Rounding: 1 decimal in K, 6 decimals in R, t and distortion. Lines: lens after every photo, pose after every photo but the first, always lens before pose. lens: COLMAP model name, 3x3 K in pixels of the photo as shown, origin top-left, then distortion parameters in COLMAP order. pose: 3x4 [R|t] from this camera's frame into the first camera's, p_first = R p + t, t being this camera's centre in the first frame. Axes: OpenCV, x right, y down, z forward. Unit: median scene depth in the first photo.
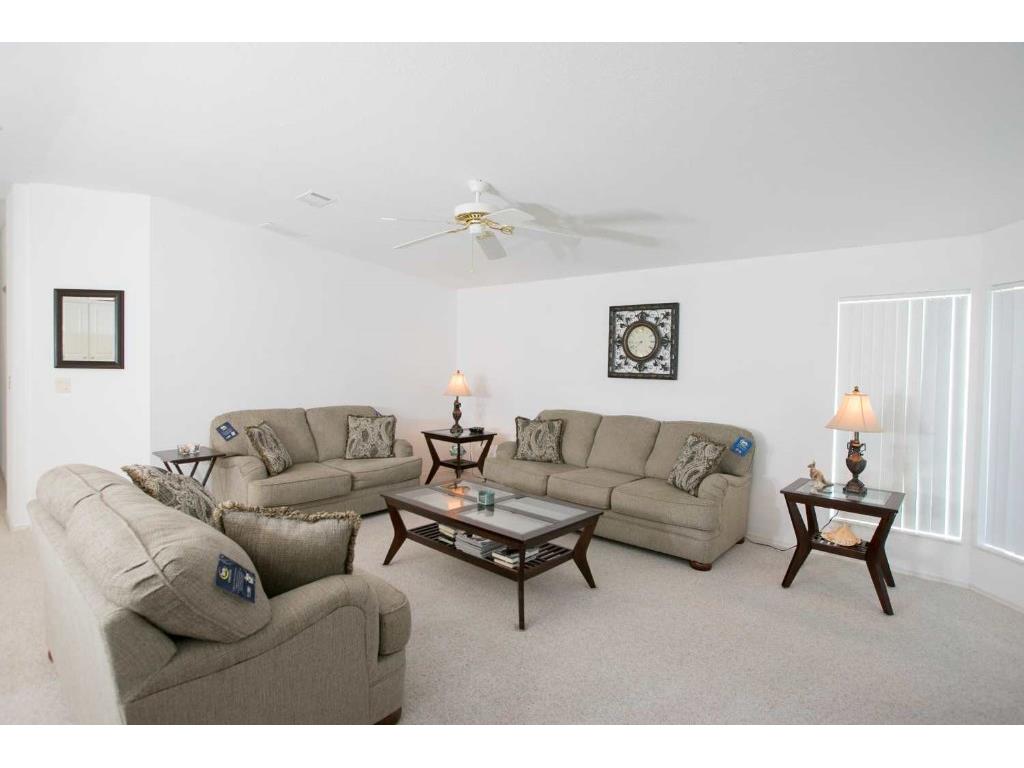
lens RADIAL K [[522.3, 0, 512.0], [0, 522.3, 384.0], [0, 0, 1]] dist [-0.045704, -0.000013]
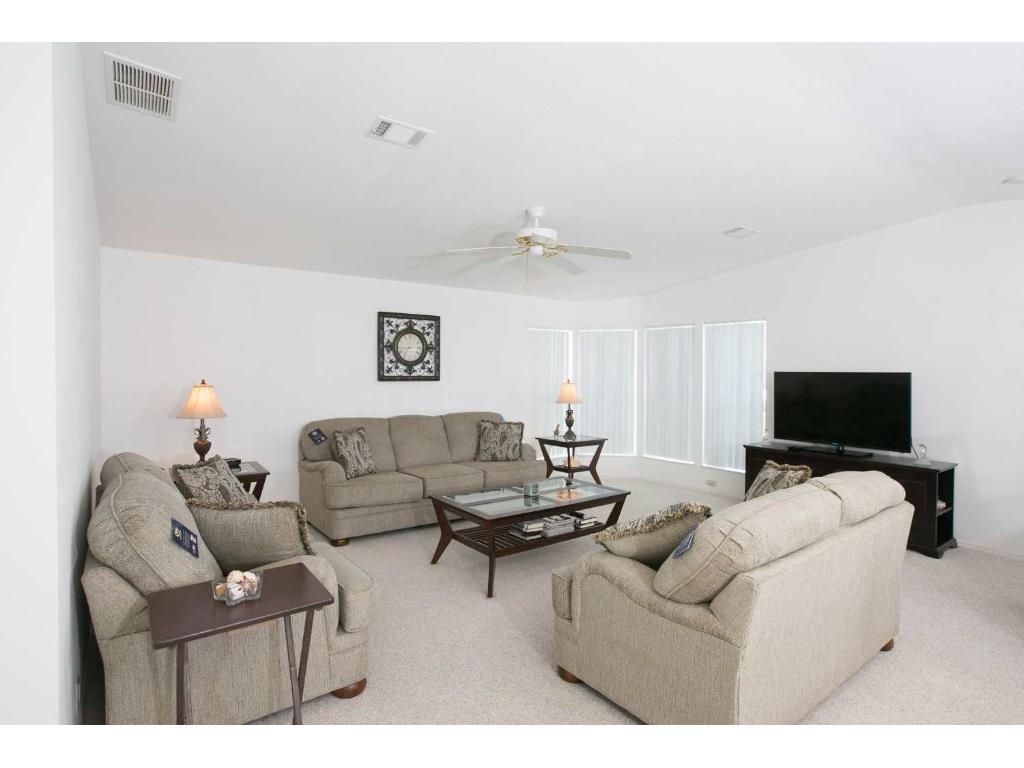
lens RADIAL K [[522.3, 0, 512.0], [0, 522.3, 384.0], [0, 0, 1]] dist [-0.045704, -0.000013]
pose [[0.212885, -0.058188, 0.975343, -0.798454], [0.029718, 0.998149, 0.053062, -0.056356], [-0.976625, 0.017689, 0.214220, 0.555562]]
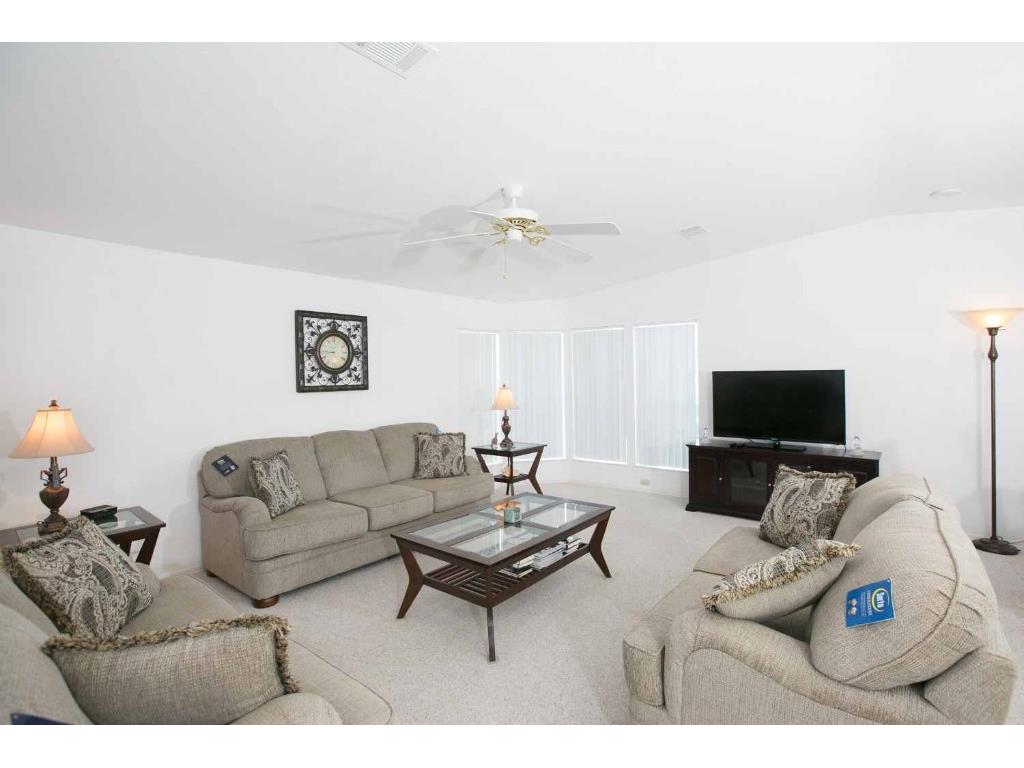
lens RADIAL K [[483.0, 0, 509.0], [0, 483.0, 382.4], [0, 0, 1]] dist [-0.043570, 0.015755]
pose [[-0.031197, -0.050985, 0.998212, -0.646832], [0.044612, 0.997632, 0.052350, -0.058542], [-0.998517, 0.046165, -0.028849, 0.713735]]
